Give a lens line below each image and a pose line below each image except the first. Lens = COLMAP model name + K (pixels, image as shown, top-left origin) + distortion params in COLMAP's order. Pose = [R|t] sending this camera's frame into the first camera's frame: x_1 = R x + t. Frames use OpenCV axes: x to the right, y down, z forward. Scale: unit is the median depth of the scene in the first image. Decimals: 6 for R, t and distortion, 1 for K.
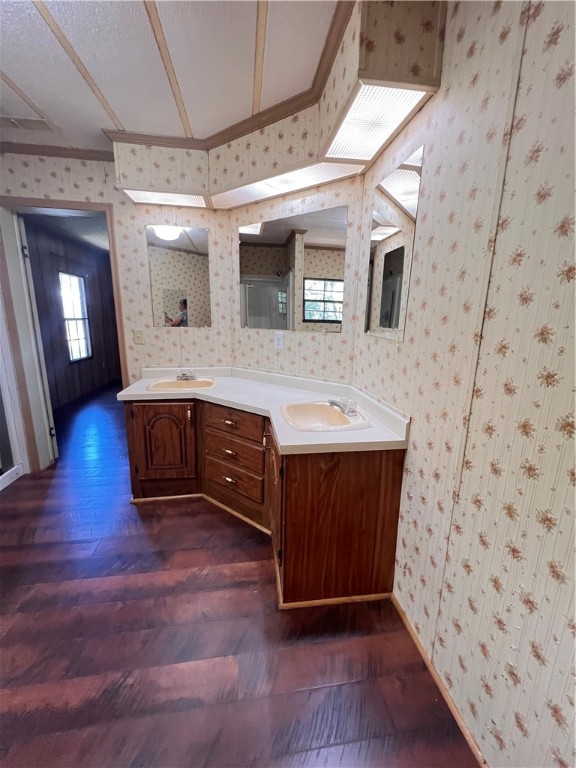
lens RADIAL K [[309.5, 0, 291.0], [0, 309.5, 382.7], [0, 0, 1]] dist [-0.000560, 0.000228]
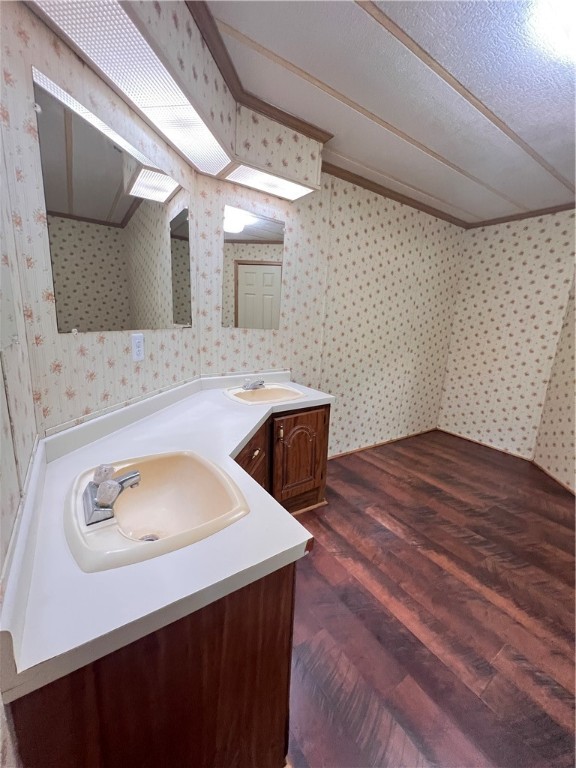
lens RADIAL K [[309.5, 0, 292.4], [0, 309.5, 383.0], [0, 0, 1]] dist [-0.000560, 0.000228]
pose [[-0.440036, -0.222092, 0.870082, -1.136699], [0.133004, 0.942126, 0.307747, -0.340904], [-0.888076, 0.251144, -0.385030, 1.531925]]
